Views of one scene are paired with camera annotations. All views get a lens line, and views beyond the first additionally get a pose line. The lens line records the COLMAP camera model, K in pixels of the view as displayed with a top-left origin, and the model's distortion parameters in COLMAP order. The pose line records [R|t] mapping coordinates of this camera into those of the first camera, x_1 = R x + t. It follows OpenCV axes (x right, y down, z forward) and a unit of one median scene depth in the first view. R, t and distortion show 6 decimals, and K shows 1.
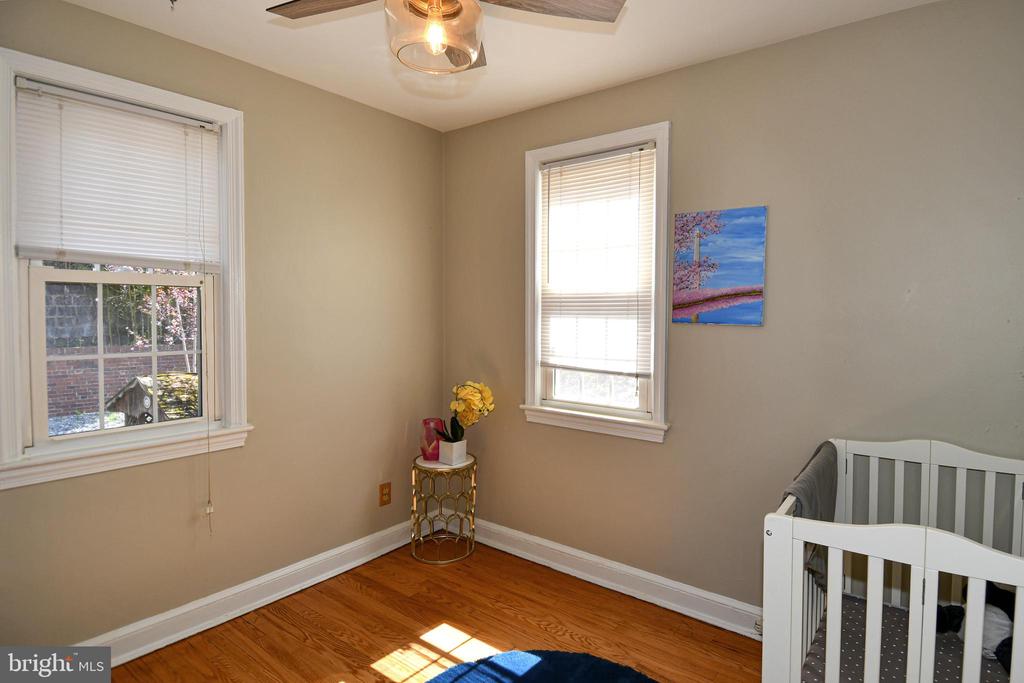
lens RADIAL K [[566.1, 0, 527.4], [0, 566.1, 340.2], [0, 0, 1]] dist [0.015987, -0.001138]
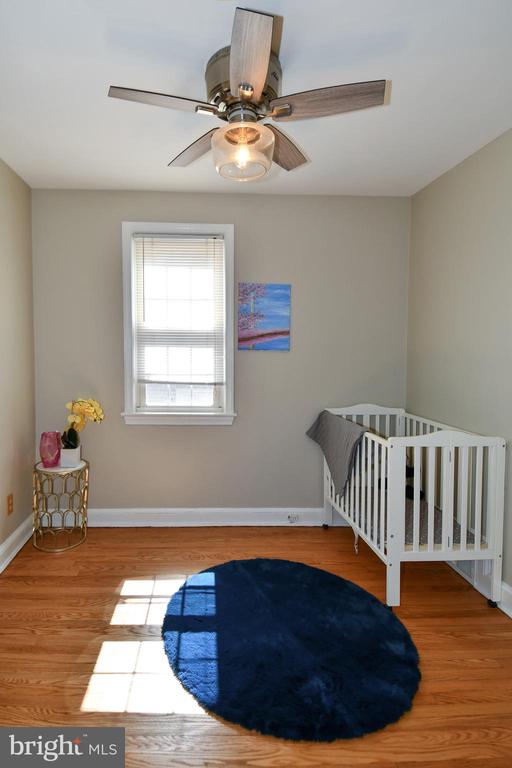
lens RADIAL K [[435.8, 0, 204.1], [0, 435.8, 370.2], [0, 0, 1]] dist [-0.015510, -0.001537]
pose [[0.754576, -0.034434, 0.655309, -0.627725], [0.027426, 0.999405, 0.020935, -0.001606], [-0.655639, 0.002175, 0.755071, 0.123731]]
